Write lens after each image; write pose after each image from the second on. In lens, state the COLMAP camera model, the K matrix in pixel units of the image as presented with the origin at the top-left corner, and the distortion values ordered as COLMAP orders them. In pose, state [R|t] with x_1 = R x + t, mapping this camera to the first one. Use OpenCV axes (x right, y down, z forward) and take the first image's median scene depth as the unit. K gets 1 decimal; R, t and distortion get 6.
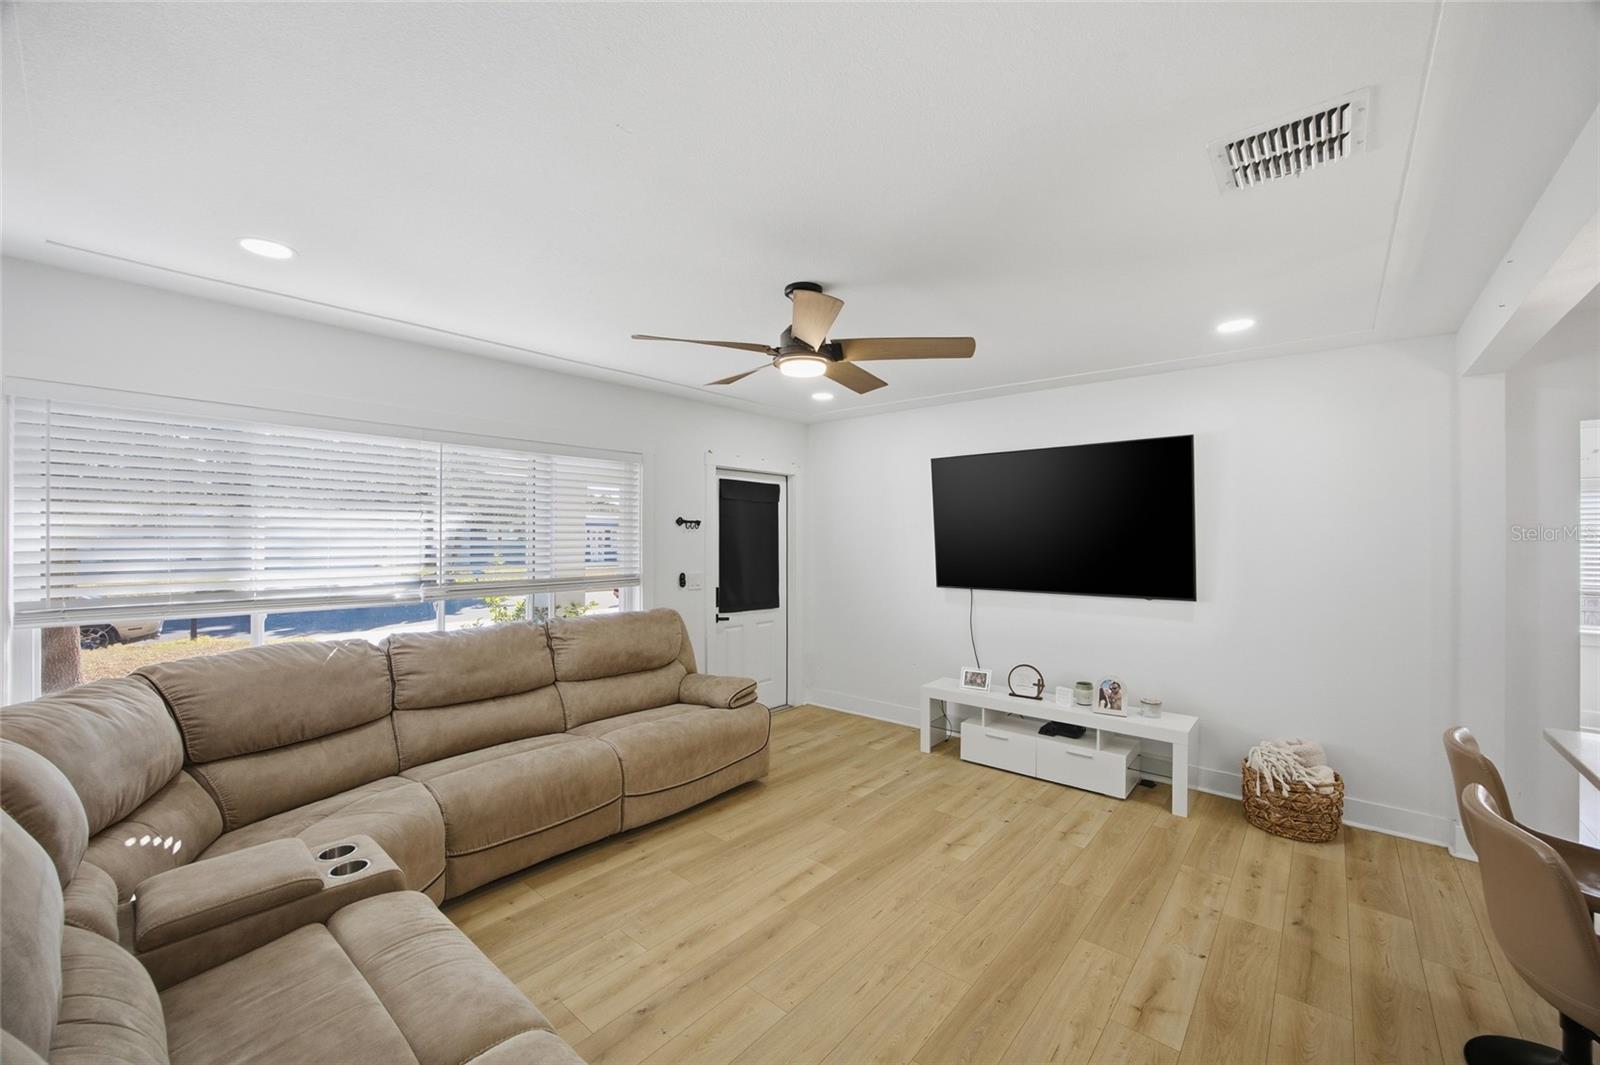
lens RADIAL K [[623.1, 0, 799.9], [0, 623.1, 537.9], [0, 0, 1]] dist [-0.024494, 0.007789]
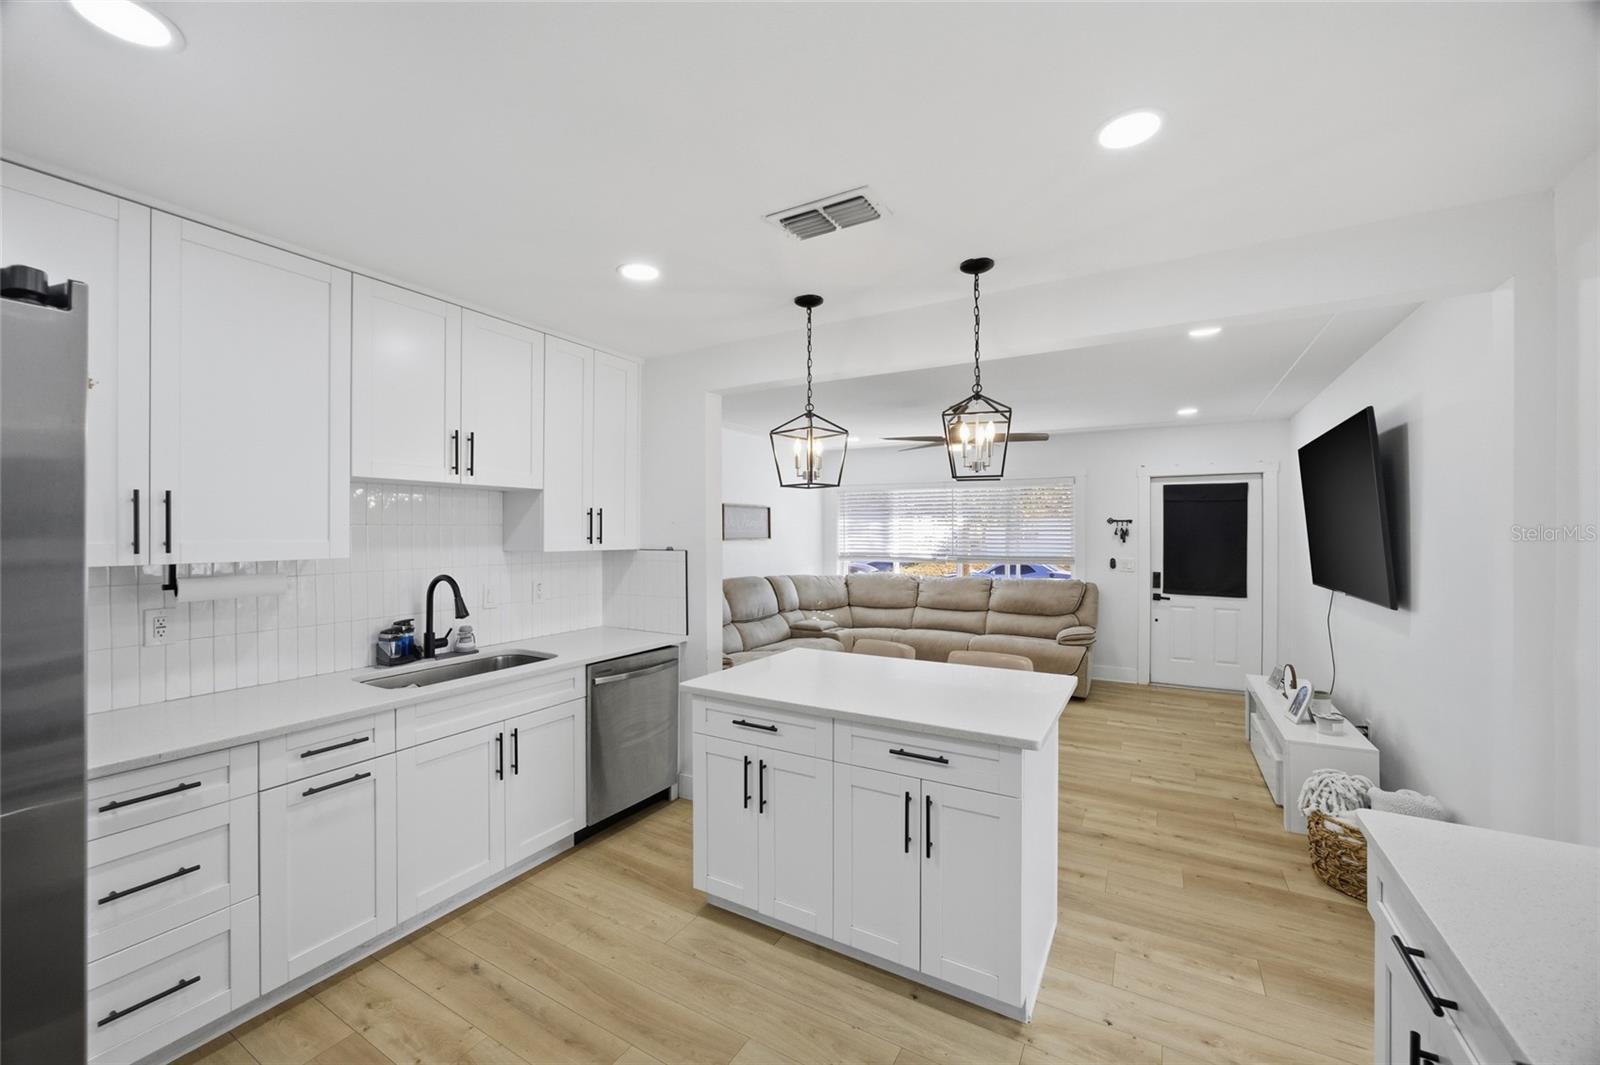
lens RADIAL K [[619.8, 0, 804.2], [0, 619.8, 535.4], [0, 0, 1]] dist [-0.001275, 0.000003]
pose [[0.203198, 0.007931, -0.979106, 1.447577], [0.005980, 0.999938, 0.009341, -0.016463], [0.979119, -0.007753, 0.203138, 0.079630]]
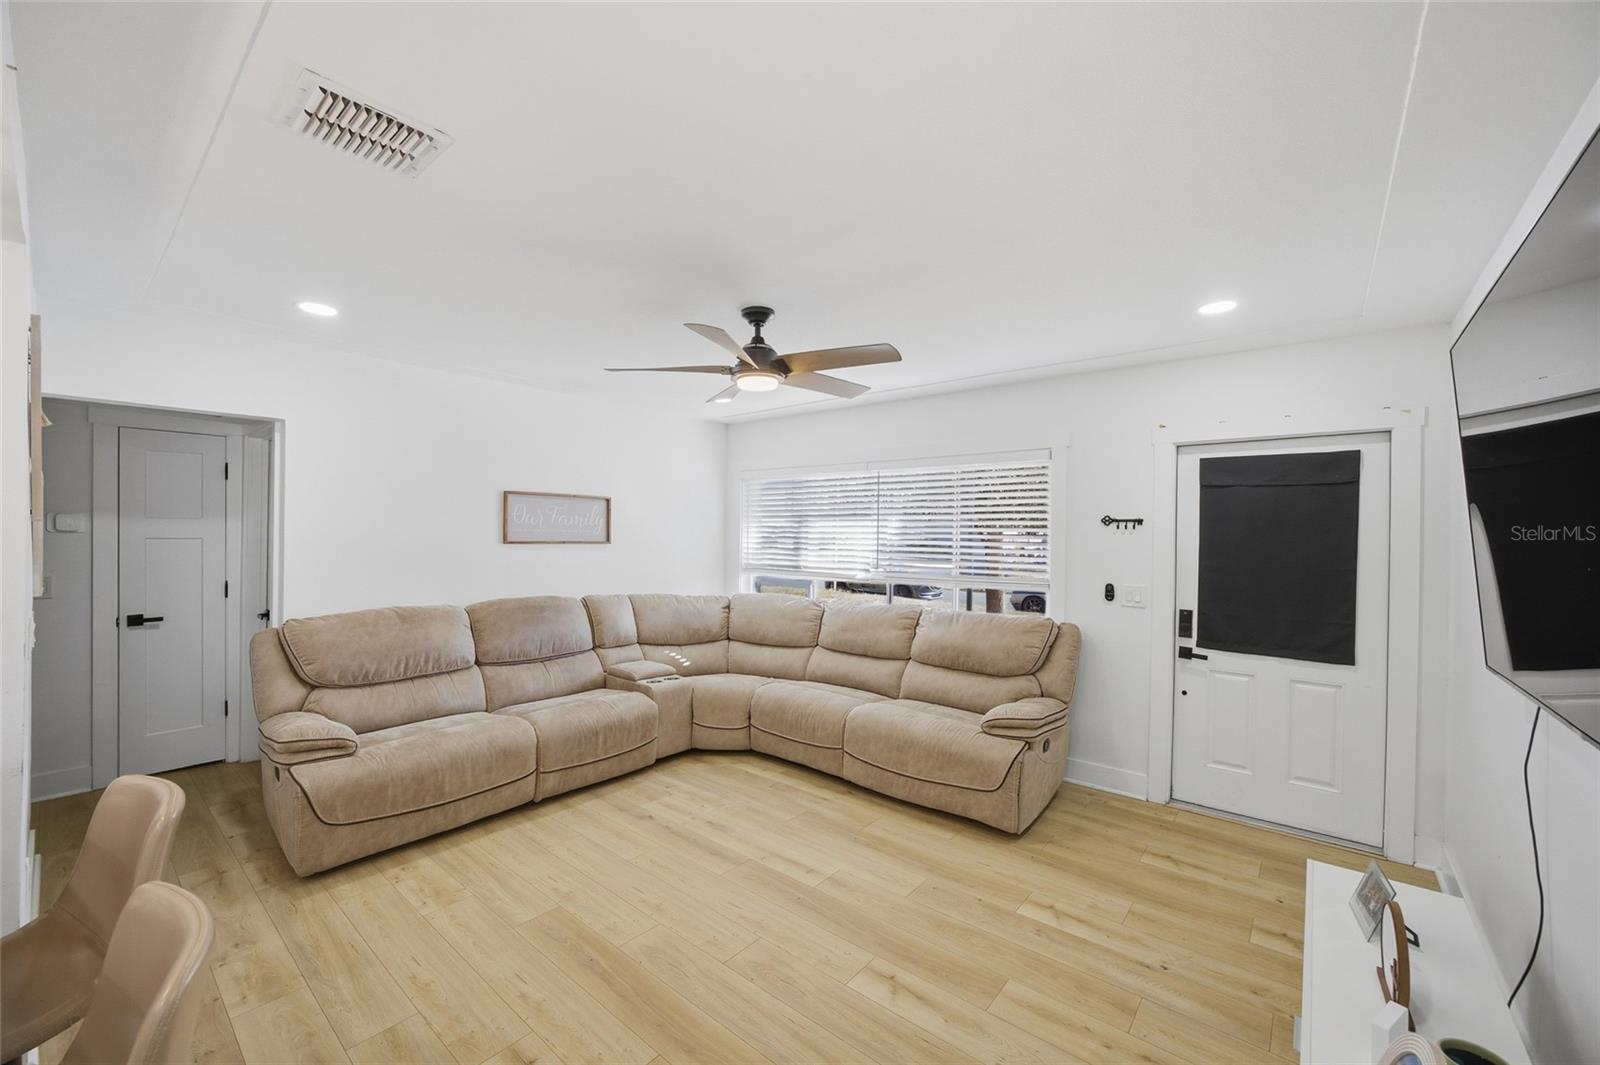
lens RADIAL K [[623.1, 0, 799.9], [0, 623.1, 537.9], [0, 0, 1]] dist [-0.024494, 0.007789]
pose [[0.024499, 0.000475, -0.999700, 0.876870], [-0.008246, 0.999966, 0.000273, -0.000997], [0.999666, 0.008237, 0.024502, 0.820512]]
